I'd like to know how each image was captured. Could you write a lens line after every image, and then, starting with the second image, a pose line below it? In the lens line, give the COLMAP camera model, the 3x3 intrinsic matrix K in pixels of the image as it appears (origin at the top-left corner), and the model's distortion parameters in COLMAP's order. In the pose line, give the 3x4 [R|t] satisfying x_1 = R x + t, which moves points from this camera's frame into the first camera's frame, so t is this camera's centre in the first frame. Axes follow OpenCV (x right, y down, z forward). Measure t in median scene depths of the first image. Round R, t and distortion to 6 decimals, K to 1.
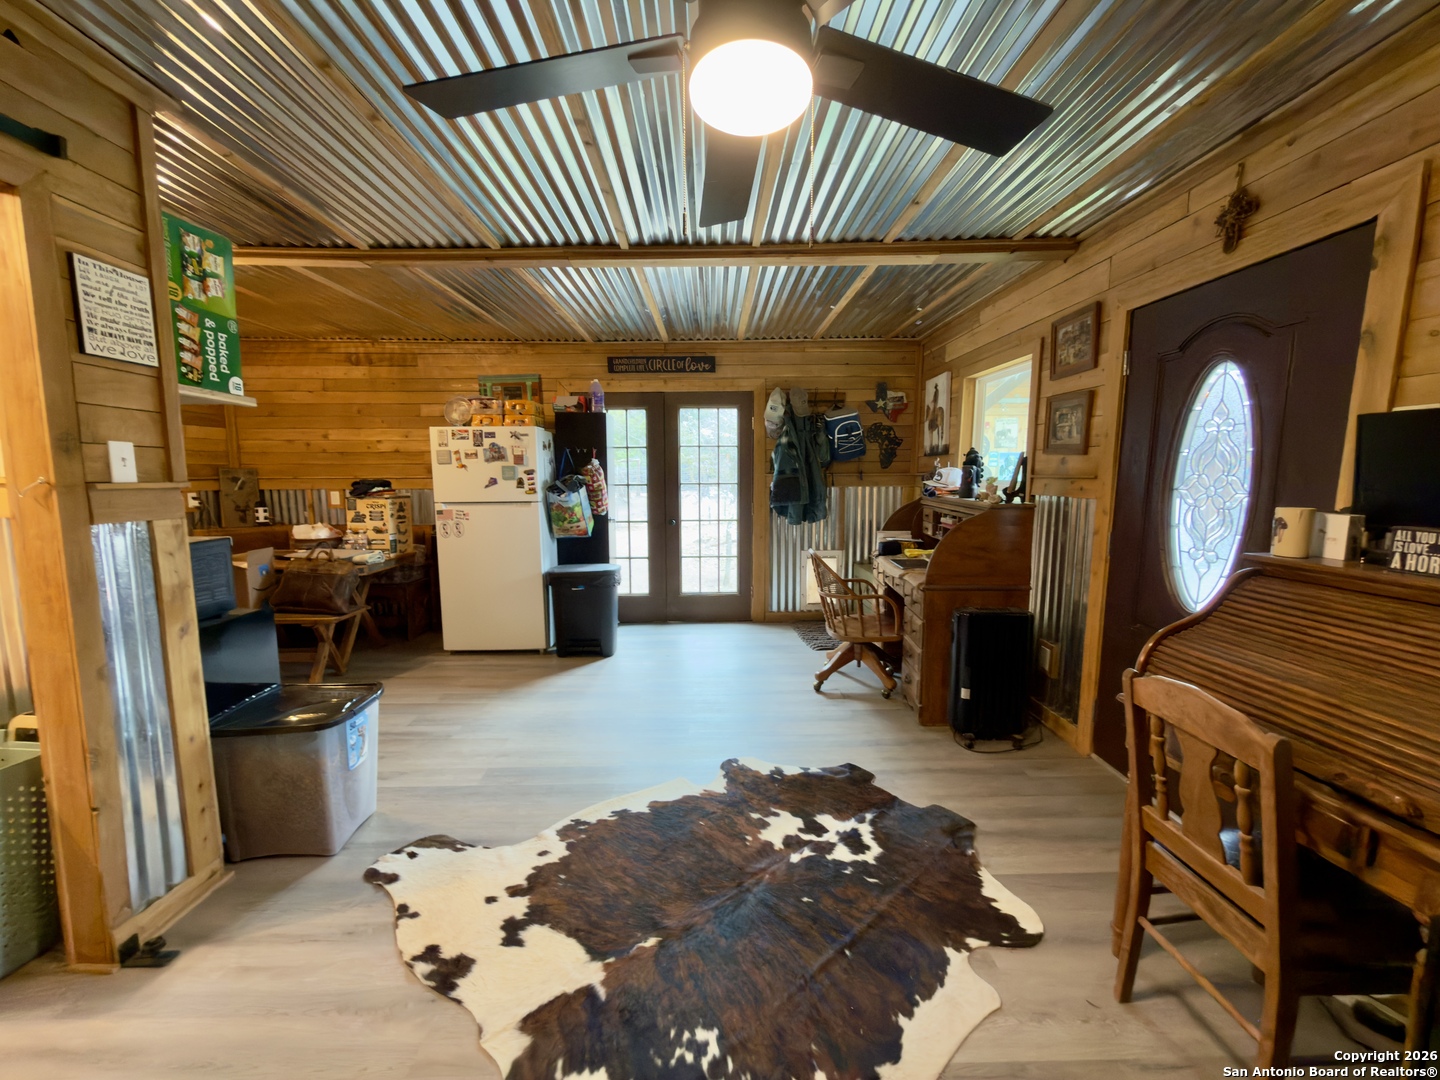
lens RADIAL K [[573.4, 0, 719.5], [0, 573.4, 541.6], [0, 0, 1]] dist [-0.000226, -0.000299]
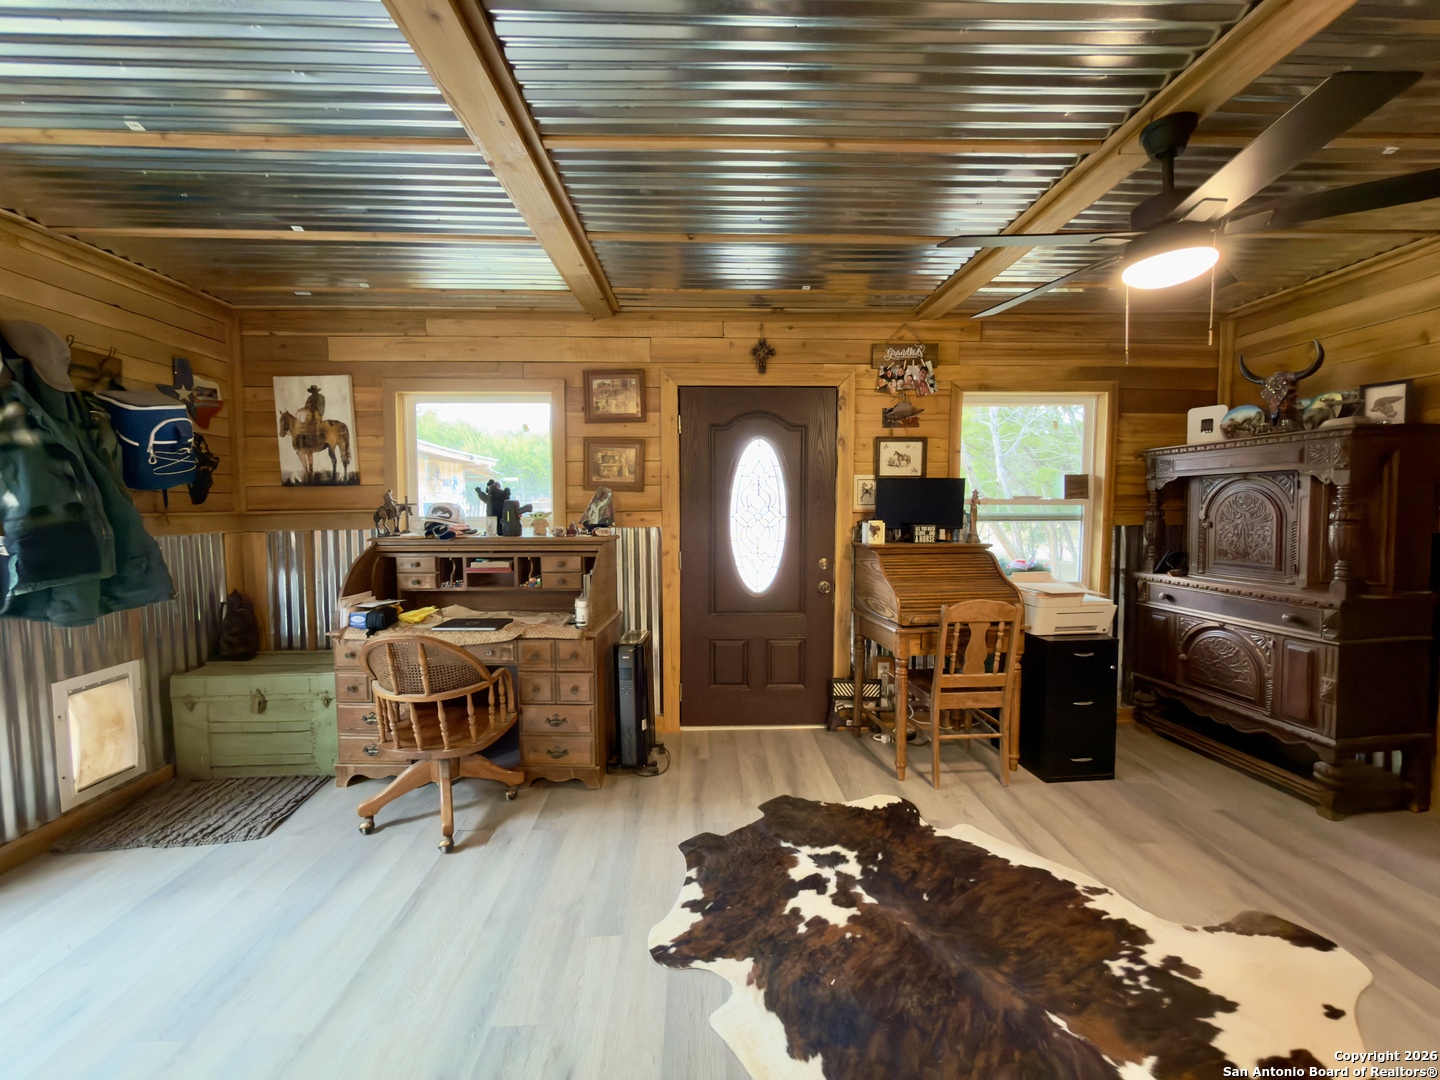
lens RADIAL K [[573.4, 0, 719.5], [0, 573.4, 541.6], [0, 0, 1]] dist [-0.000226, -0.000299]
pose [[-0.018489, -0.058661, 0.998107, -0.774931], [0.130196, 0.989636, 0.060575, -0.133307], [-0.991316, 0.131069, -0.010660, 1.158482]]
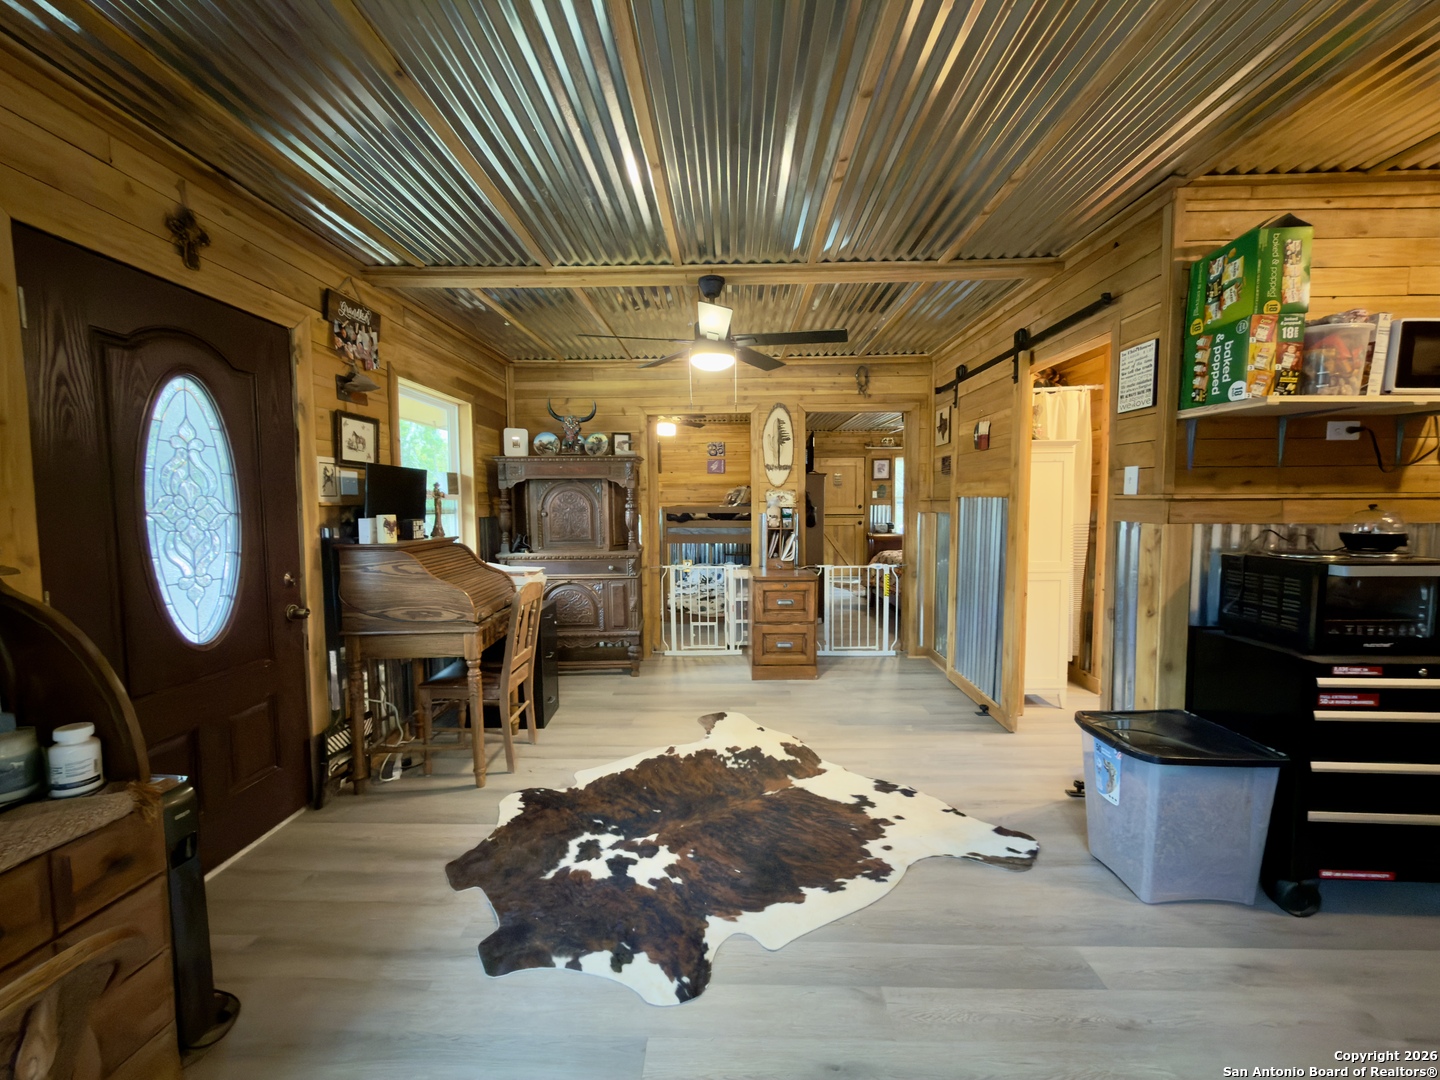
lens RADIAL K [[573.4, 0, 719.5], [0, 573.4, 541.6], [0, 0, 1]] dist [-0.000226, -0.000299]
pose [[-0.999037, 0.004877, 0.043595, -0.047230], [0.013082, 0.981703, 0.189970, -0.213776], [-0.041871, 0.190357, -0.980822, 1.934015]]
